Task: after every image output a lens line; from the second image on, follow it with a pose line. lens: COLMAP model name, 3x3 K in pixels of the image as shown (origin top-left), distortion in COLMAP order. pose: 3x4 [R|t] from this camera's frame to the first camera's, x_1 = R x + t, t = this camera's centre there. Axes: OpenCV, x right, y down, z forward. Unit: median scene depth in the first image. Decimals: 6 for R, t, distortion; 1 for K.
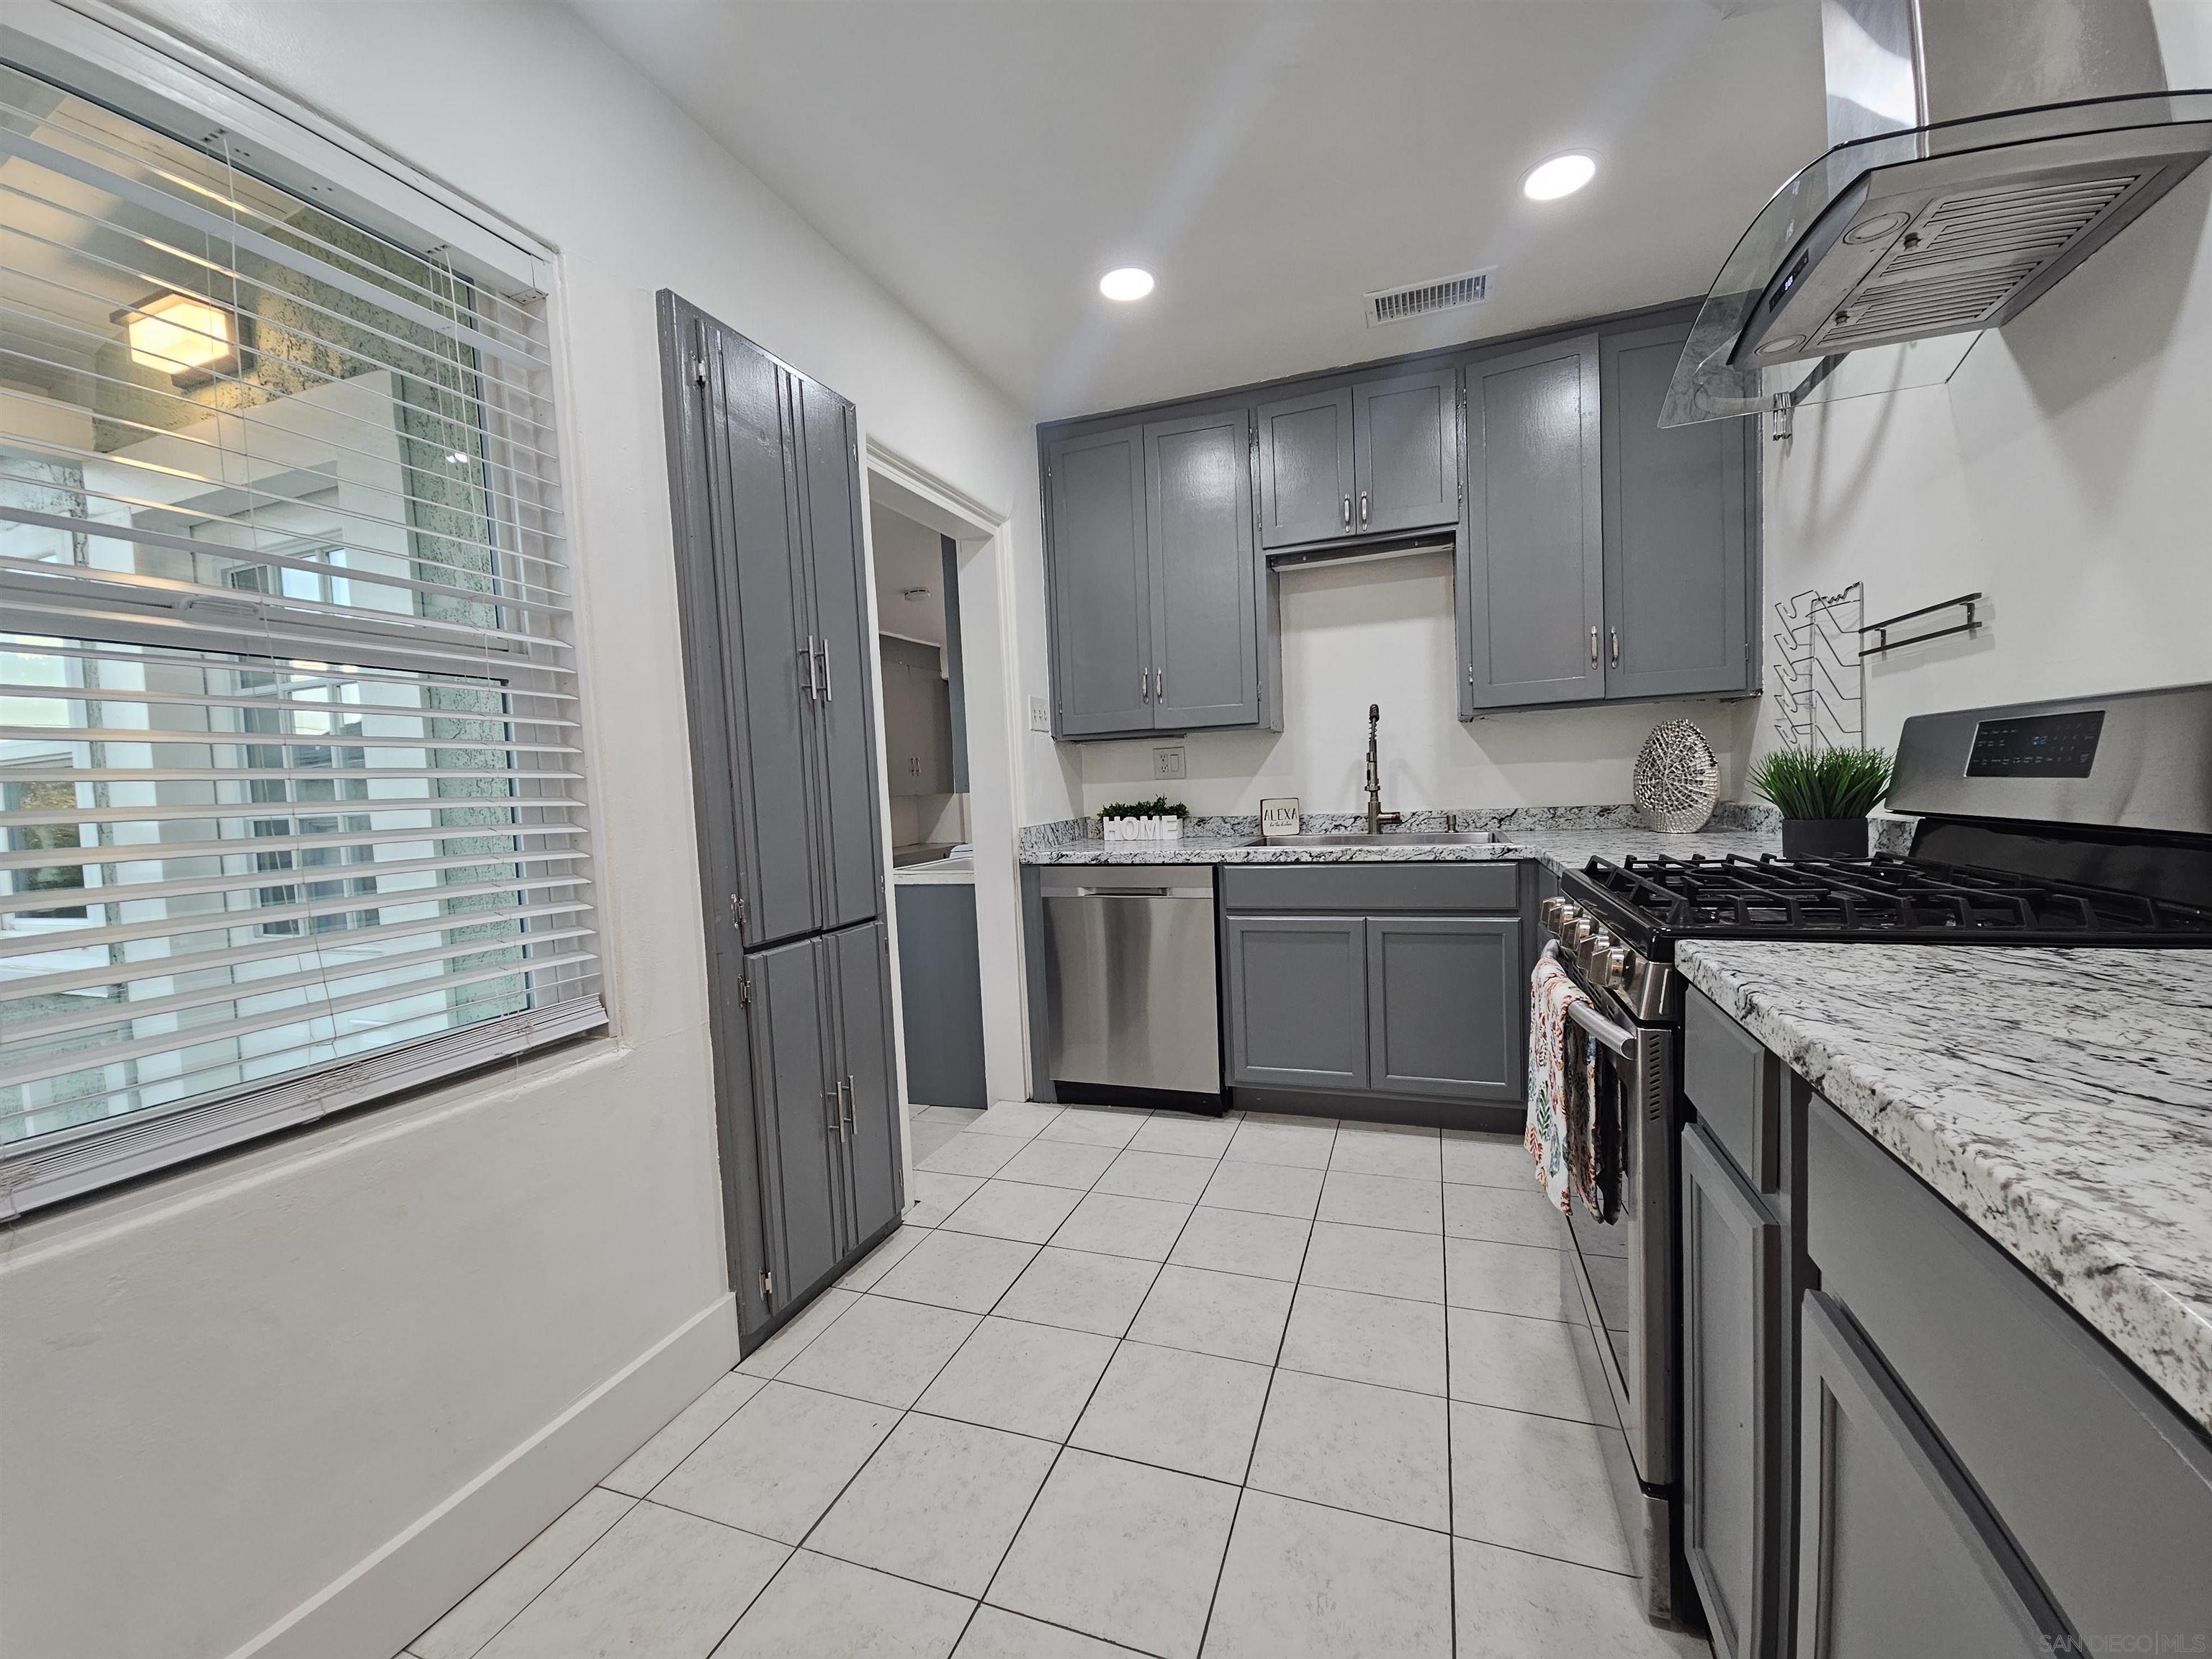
lens RADIAL K [[900.9, 0, 1094.9], [0, 900.9, 835.0], [0, 0, 1]] dist [0.002477, -0.008224]
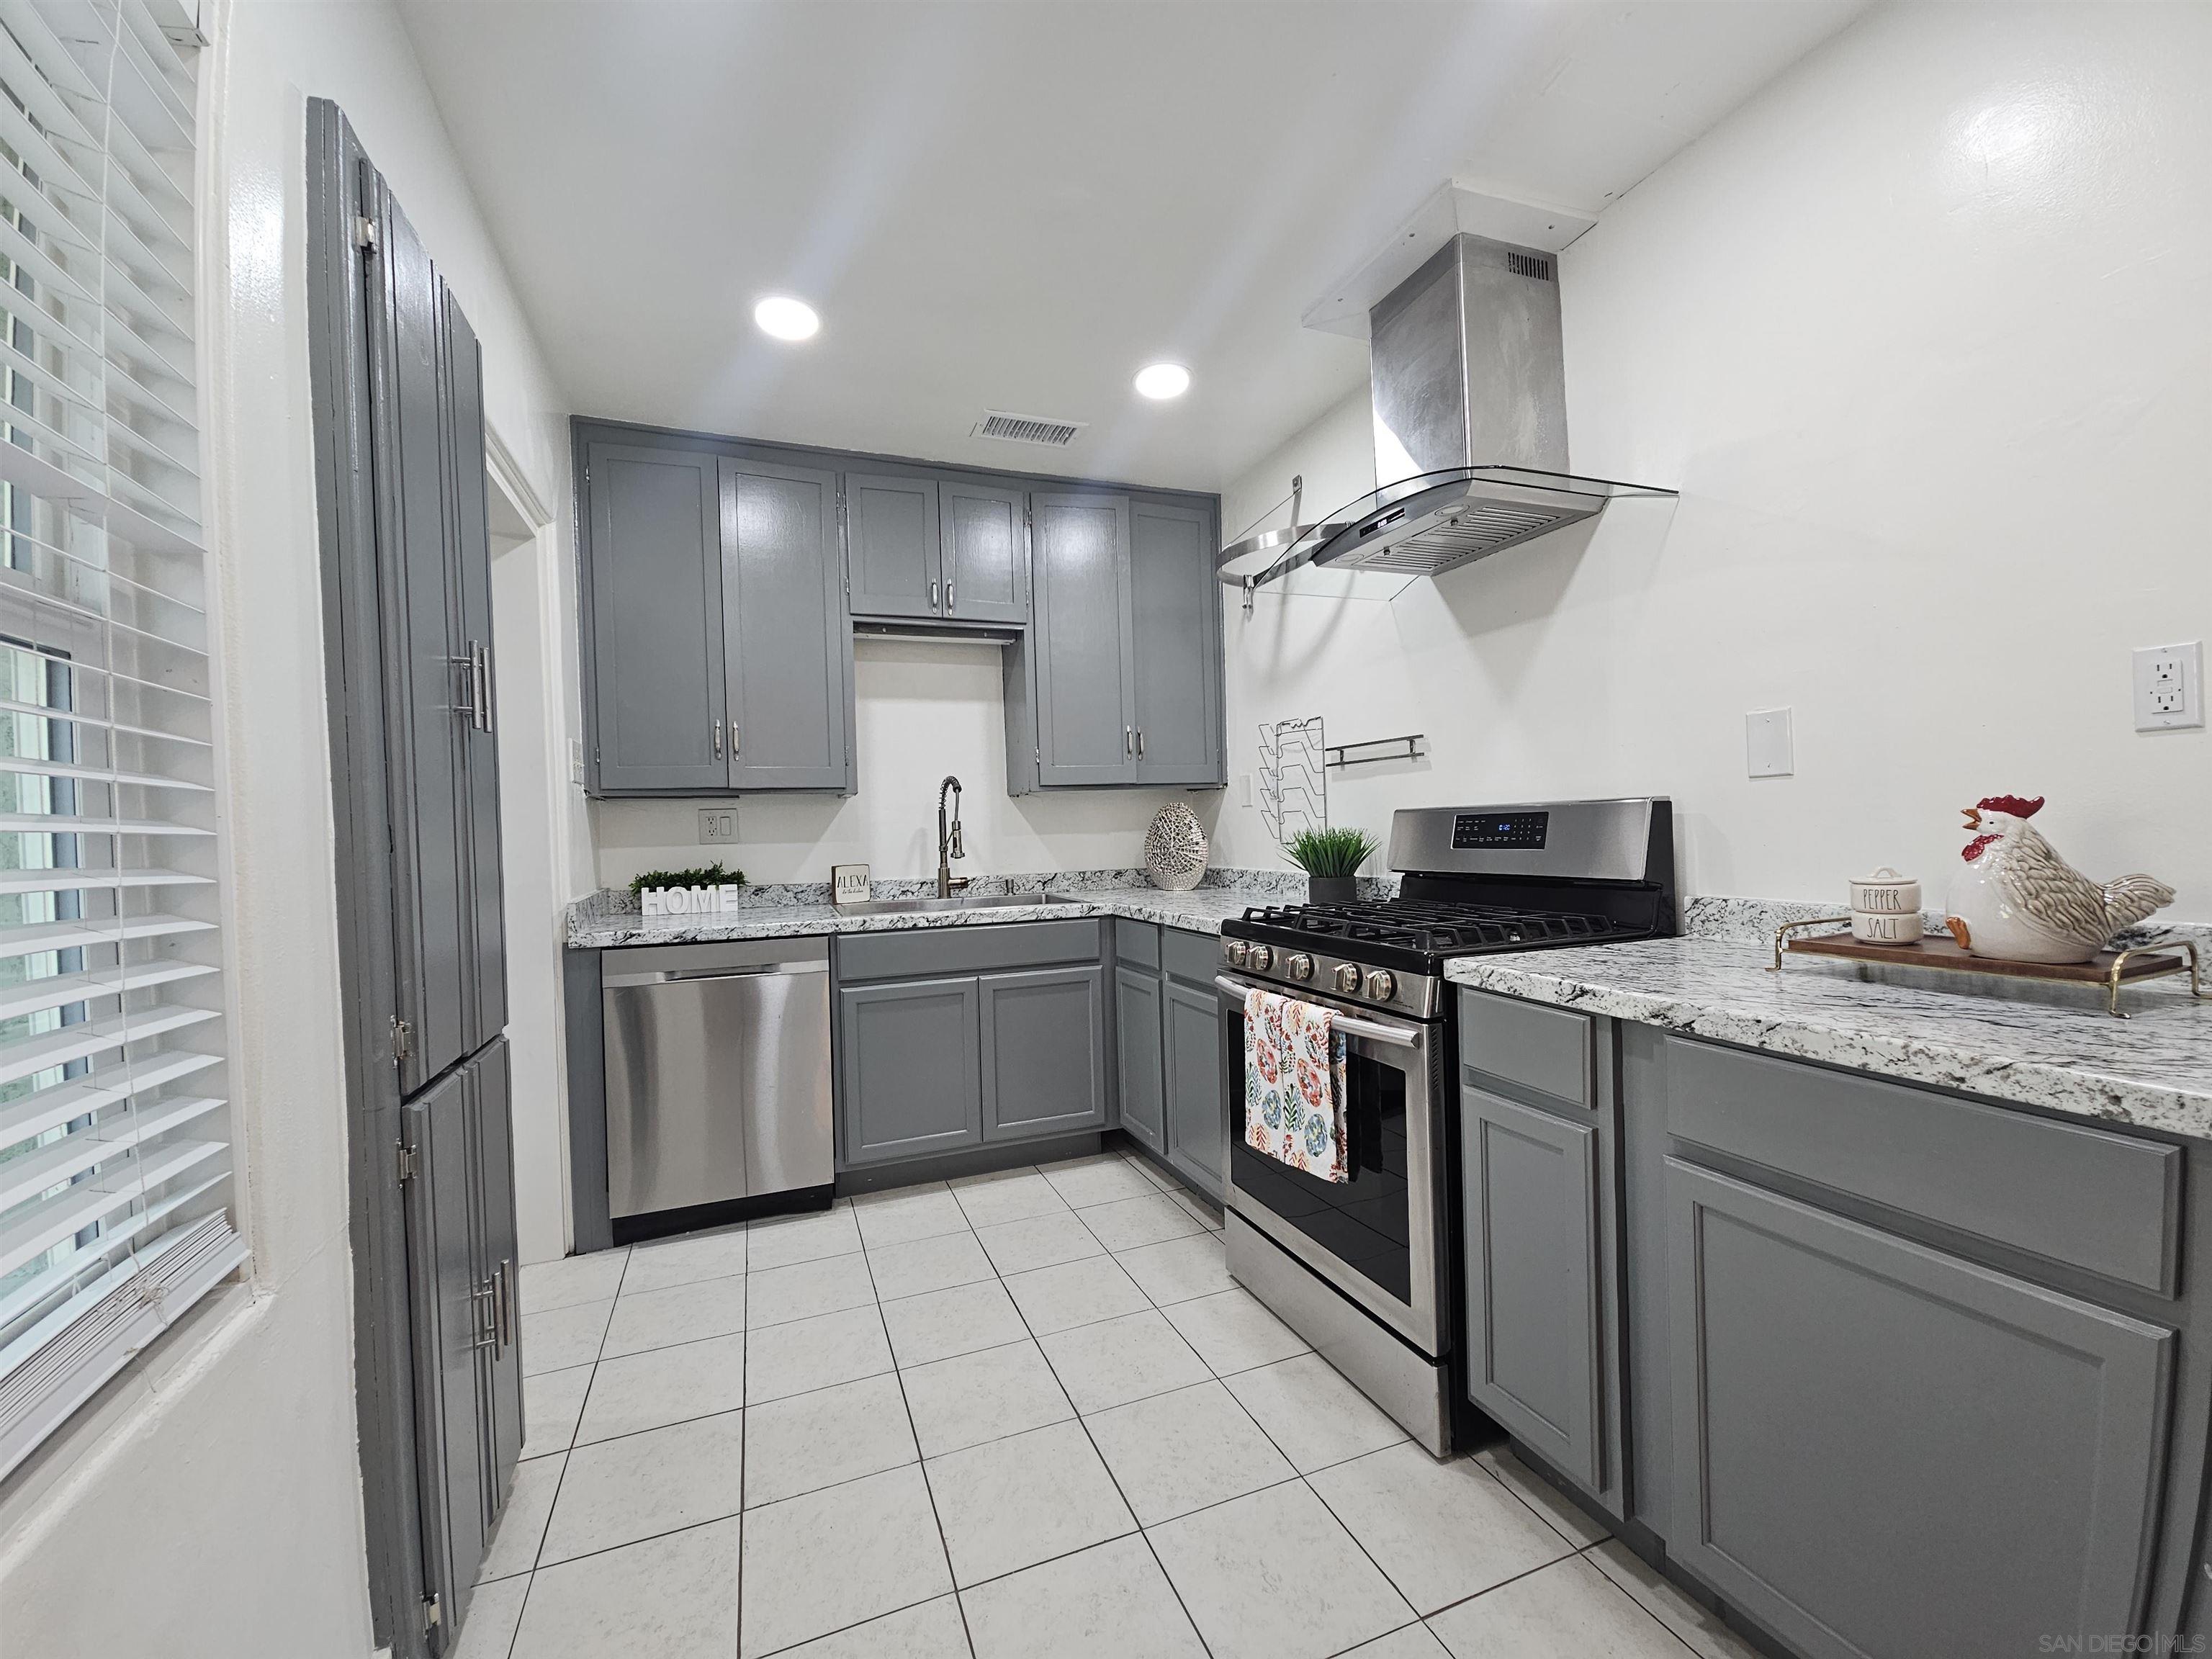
lens RADIAL K [[899.5, 0, 1099.6], [0, 899.5, 833.8], [0, 0, 1]] dist [-0.000245, -0.000044]
pose [[0.747471, 0.018717, 0.664031, -0.281961], [0.031337, 0.997497, -0.063391, -0.004478], [-0.663555, 0.068192, 0.745013, 0.102922]]
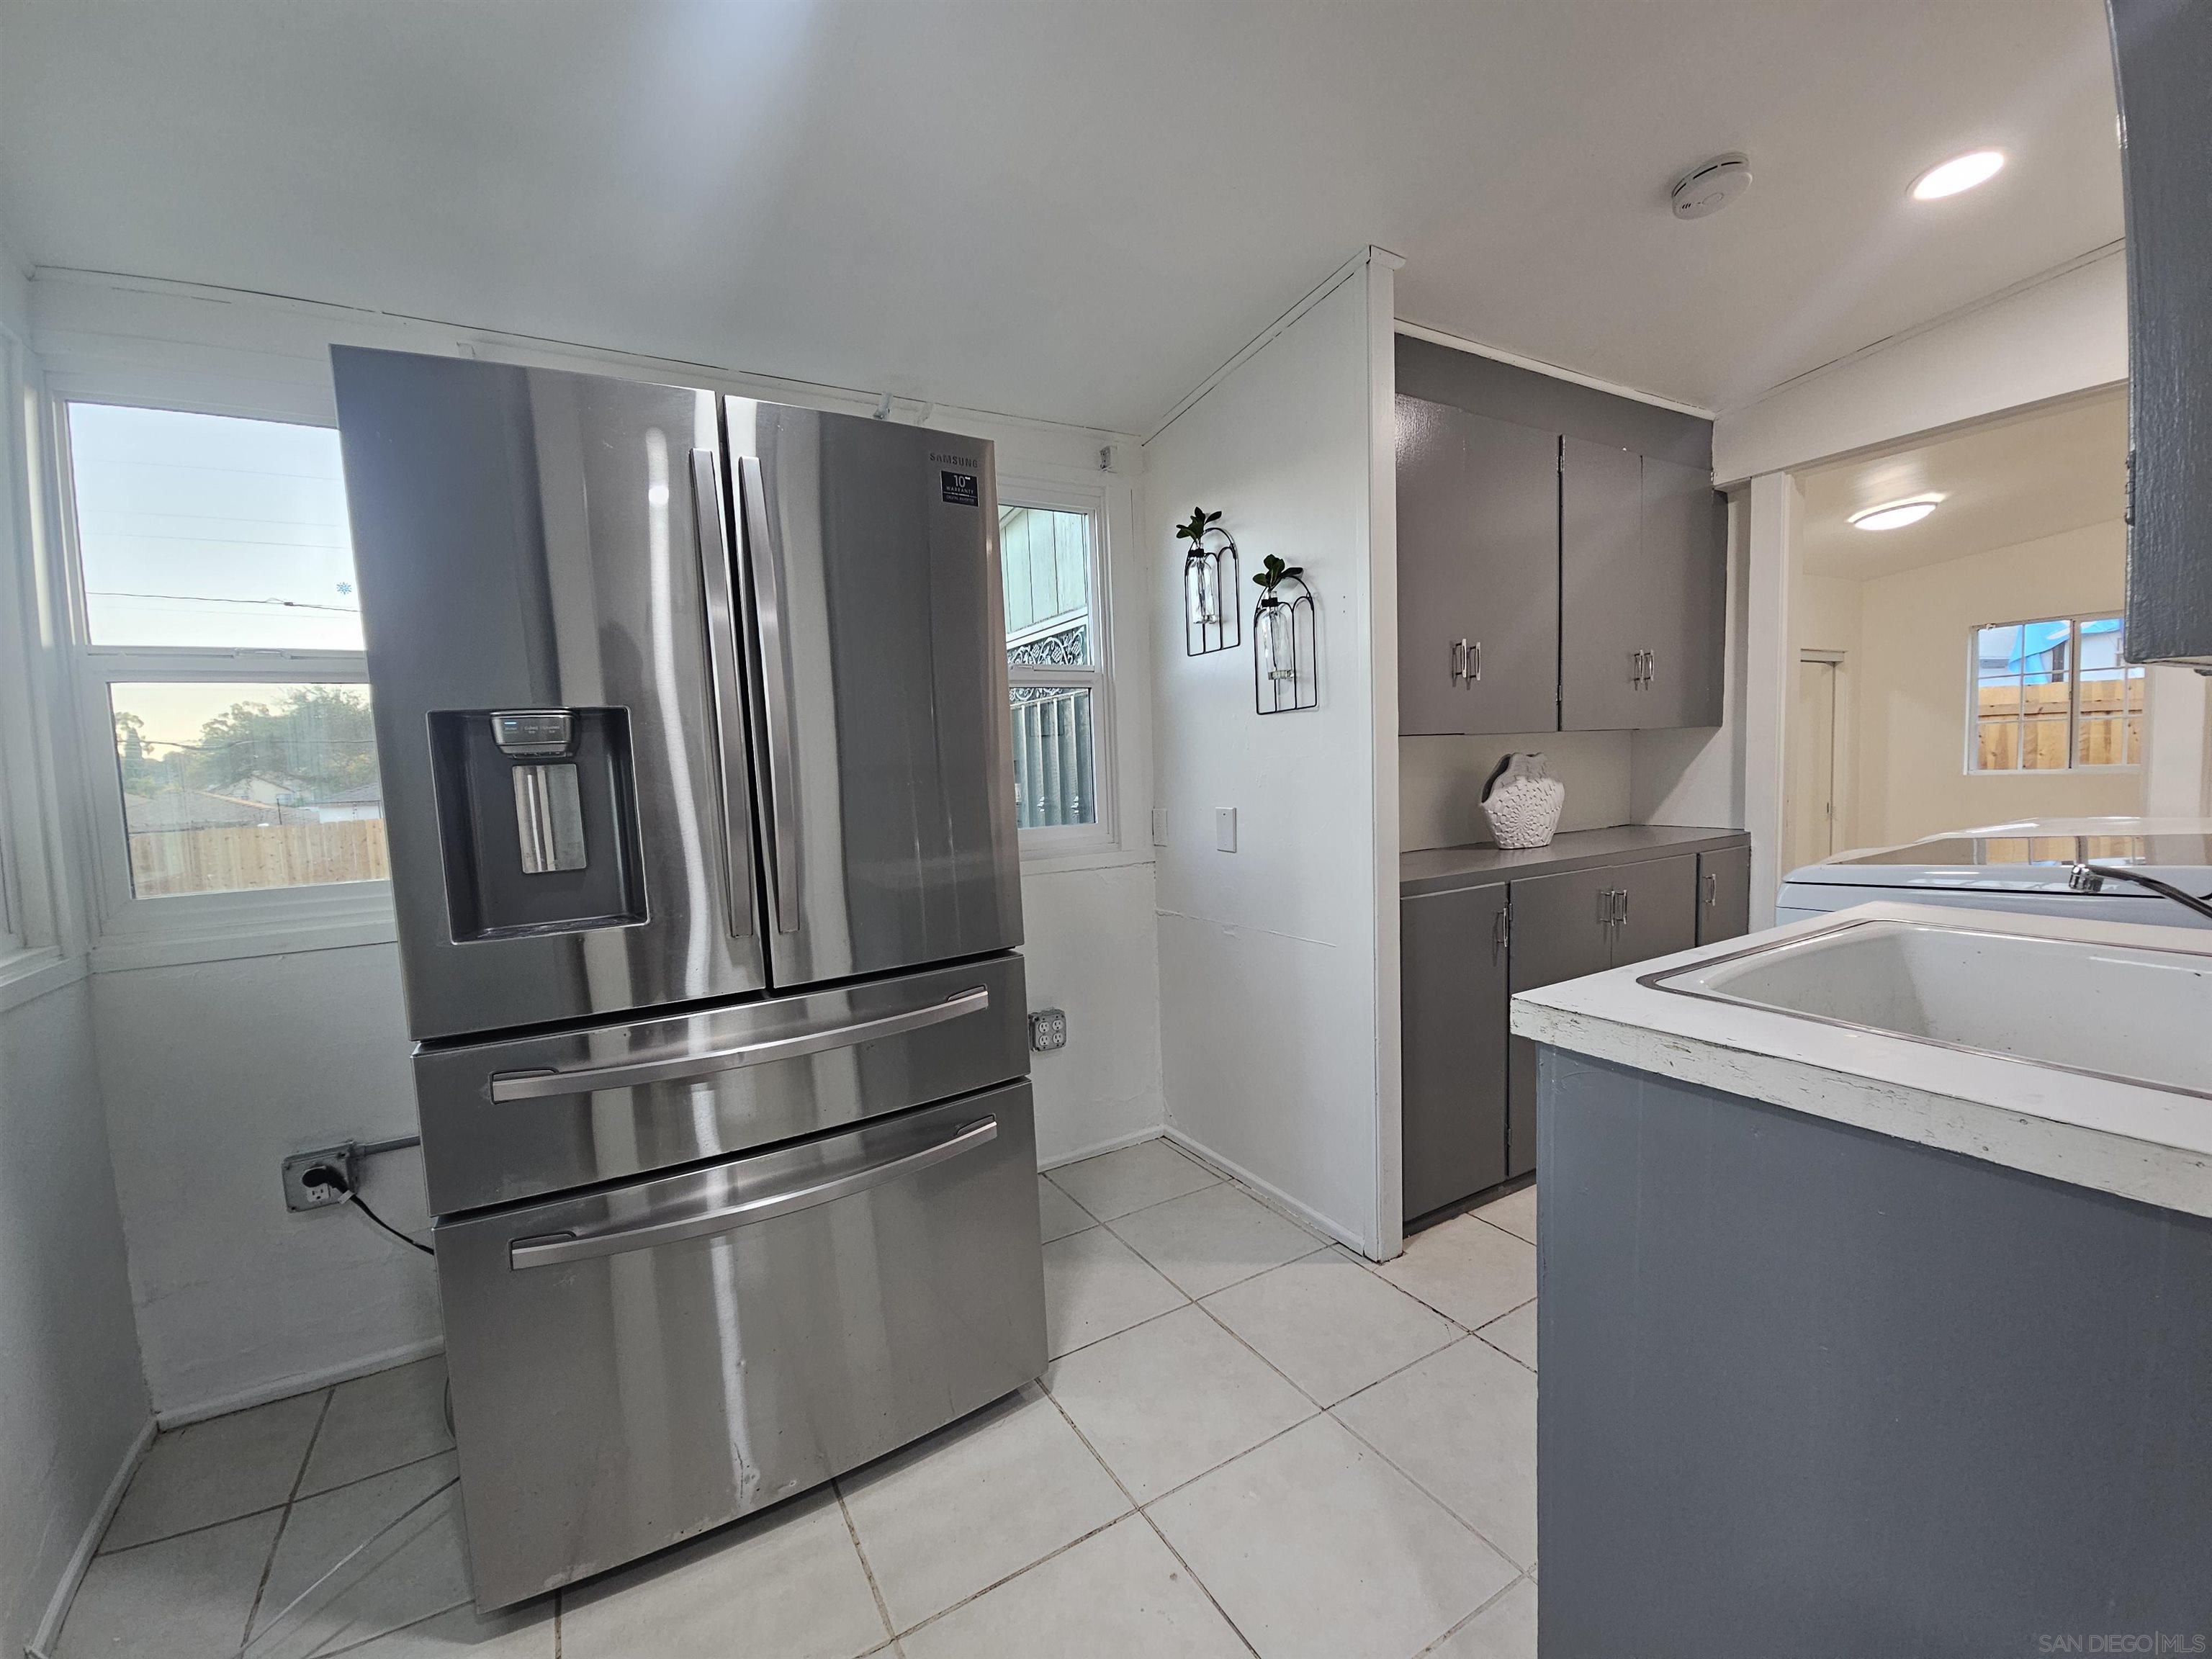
lens RADIAL K [[898.9, 0, 1112.9], [0, 898.9, 839.0], [0, 0, 1]] dist [-0.000078, -0.000131]
pose [[0.781681, 0.070515, -0.619679, -0.233112], [-0.033306, 0.996890, 0.071425, -0.021849], [0.622788, -0.035193, 0.781598, 0.895925]]
